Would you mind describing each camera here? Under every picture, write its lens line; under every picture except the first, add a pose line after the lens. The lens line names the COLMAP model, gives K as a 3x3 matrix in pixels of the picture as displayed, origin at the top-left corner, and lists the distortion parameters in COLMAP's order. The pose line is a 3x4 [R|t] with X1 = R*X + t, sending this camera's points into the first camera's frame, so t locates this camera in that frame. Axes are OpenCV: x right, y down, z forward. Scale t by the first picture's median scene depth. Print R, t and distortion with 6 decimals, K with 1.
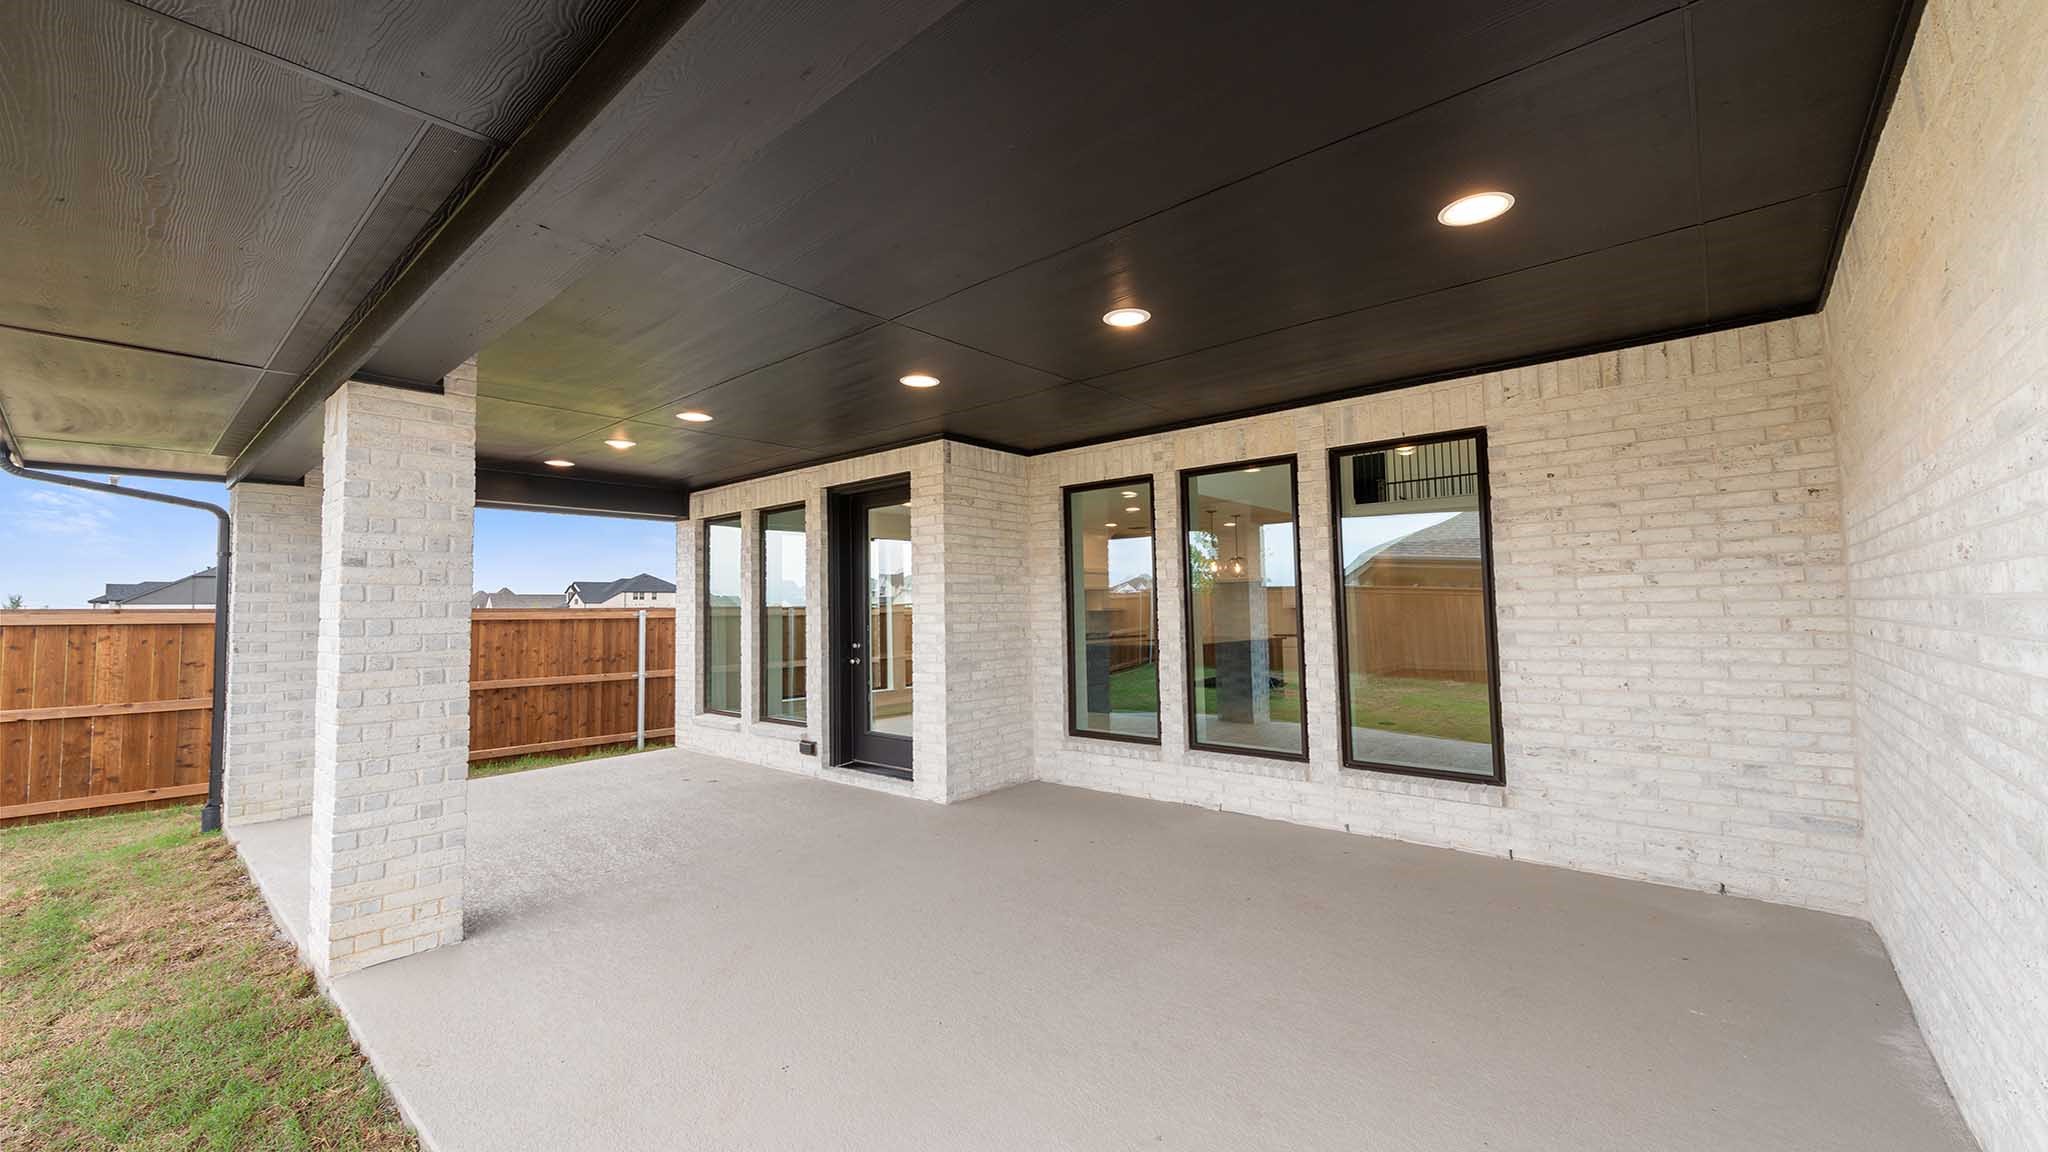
lens RADIAL K [[784.1, 0, 1030.4], [0, 784.1, 579.6], [0, 0, 1]] dist [0.005349, -0.000102]
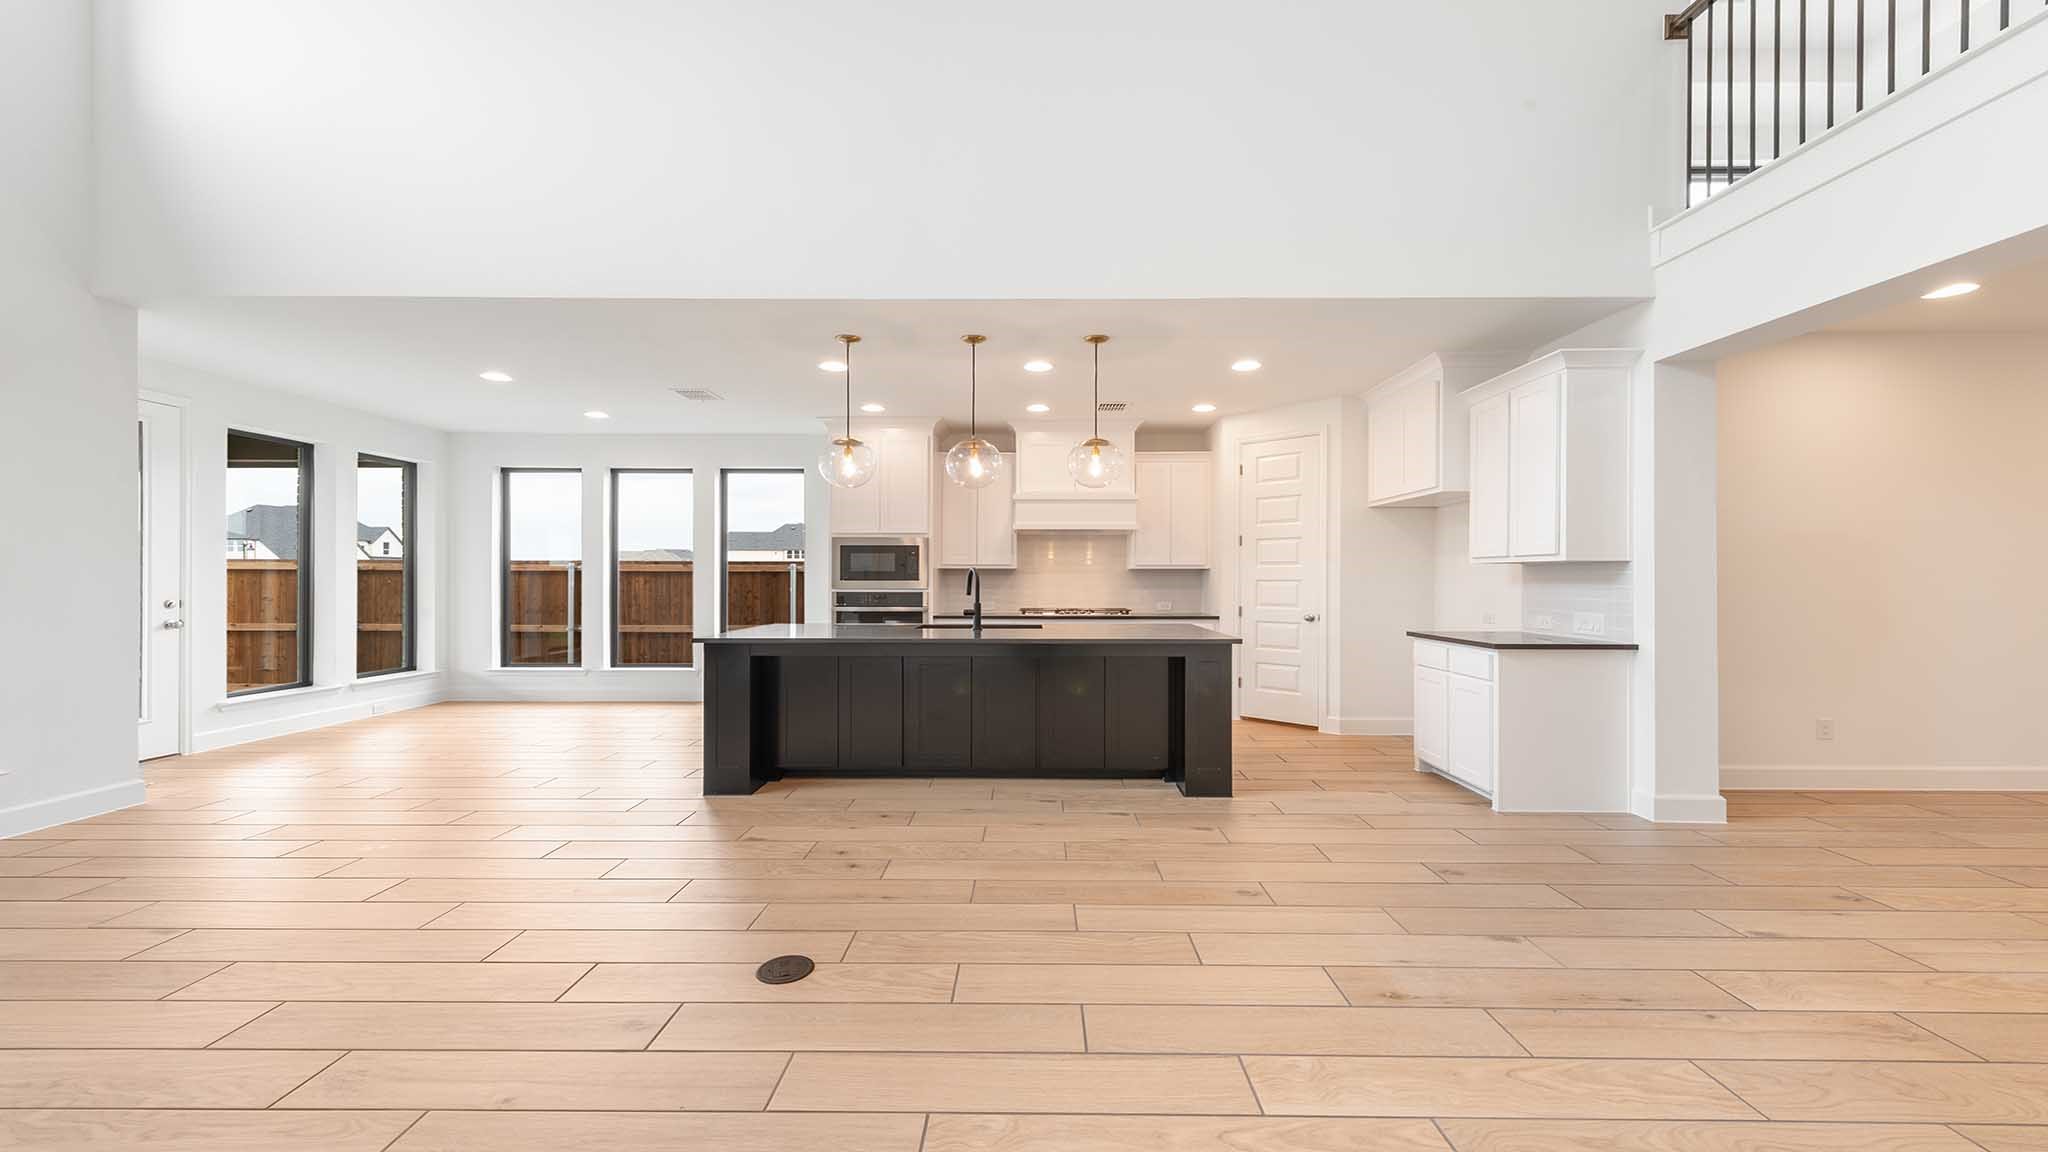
lens RADIAL K [[784.1, 0, 1030.4], [0, 784.1, 579.6], [0, 0, 1]] dist [0.005349, -0.000102]
pose [[0.651715, 0.019496, -0.758213, 0.875733], [0.019249, 0.998922, 0.042230, 0.038535], [0.758220, -0.042116, 0.650638, 1.081575]]
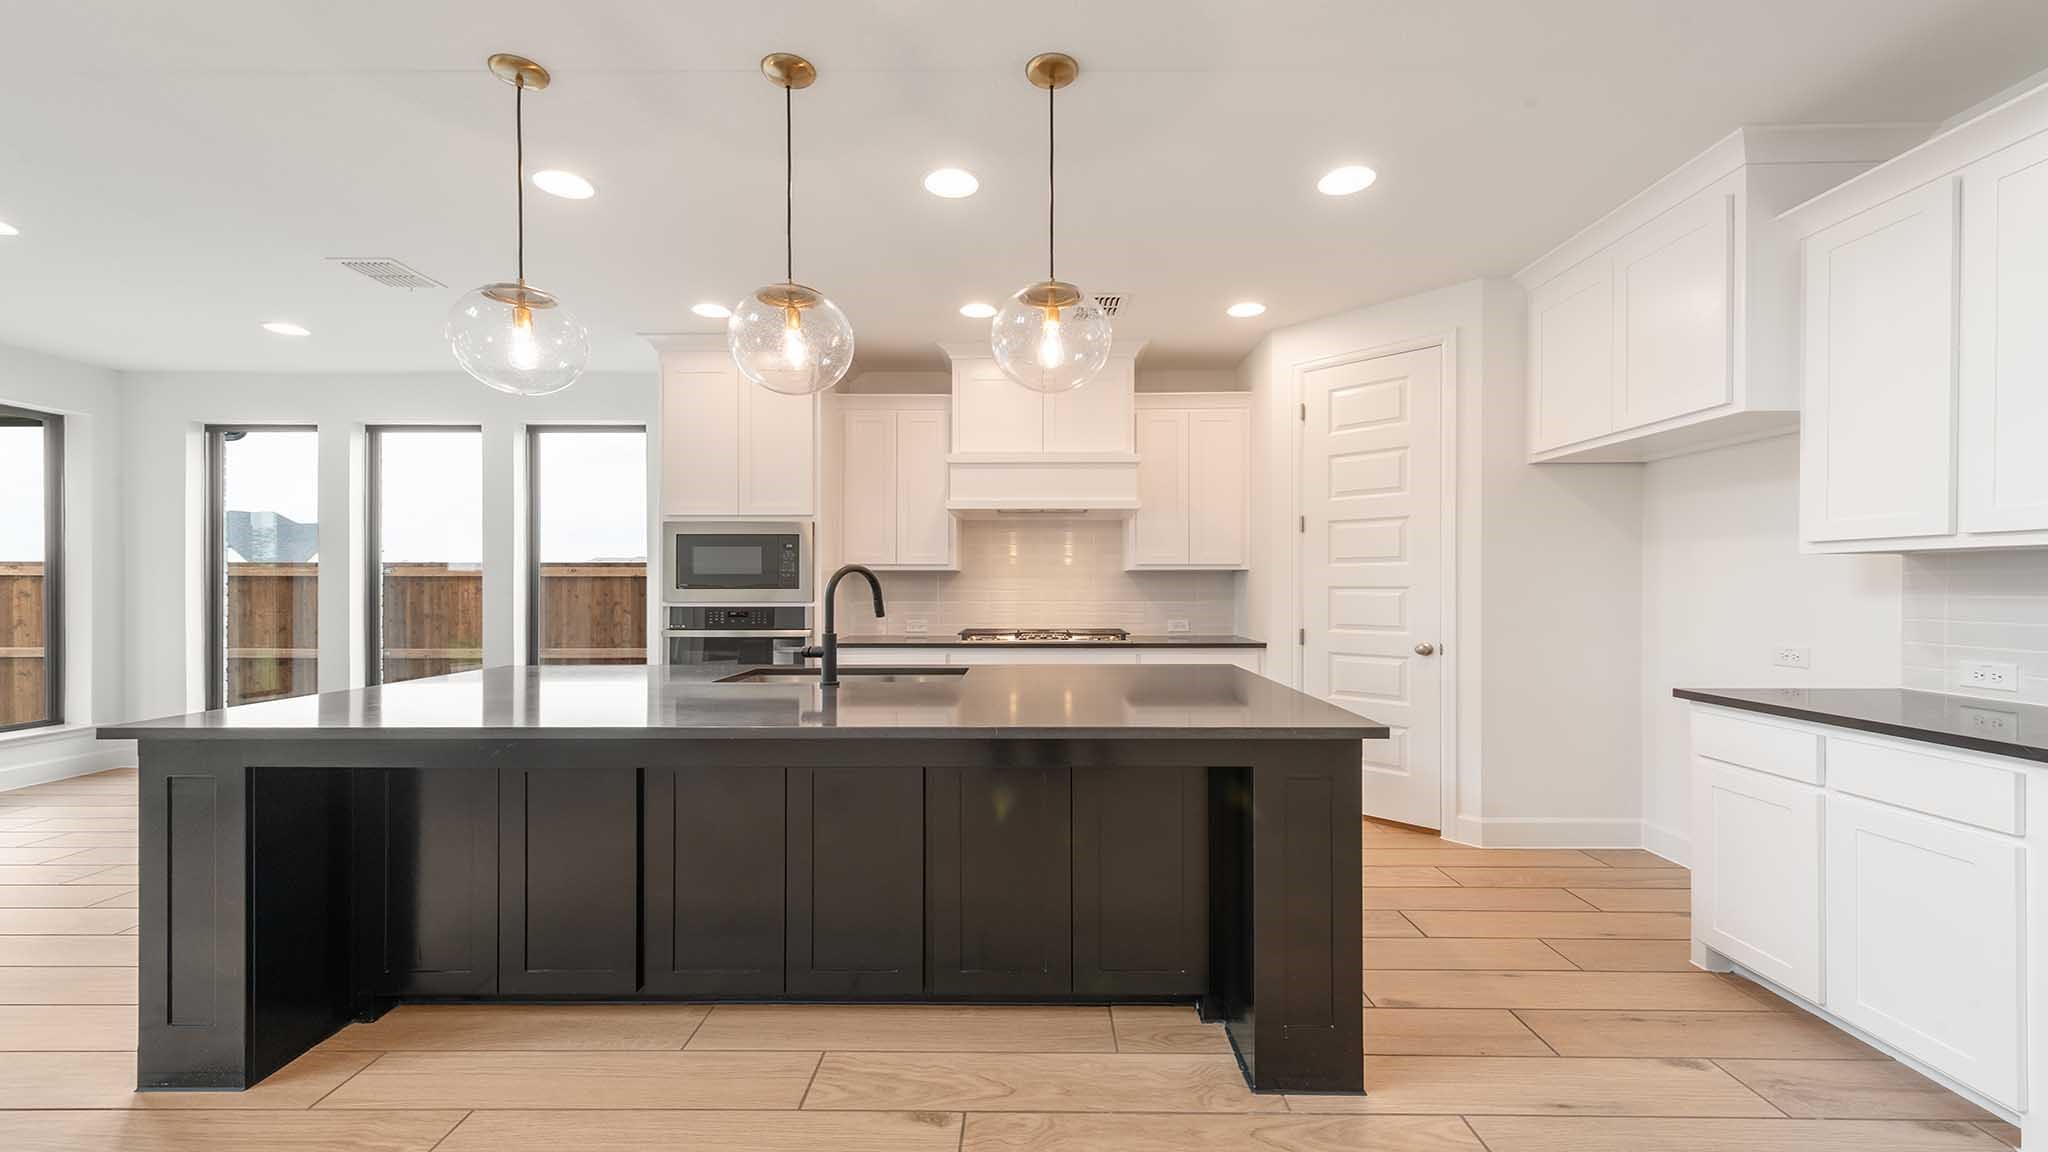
lens RADIAL K [[808.6, 0, 1031.7], [0, 808.6, 578.8], [0, 0, 1]] dist [0.009242, 0.000030]
pose [[0.656832, 0.012227, -0.753938, 0.681445], [0.021615, 0.999152, 0.035034, 0.050132], [0.753727, -0.039308, 0.656011, 1.297859]]
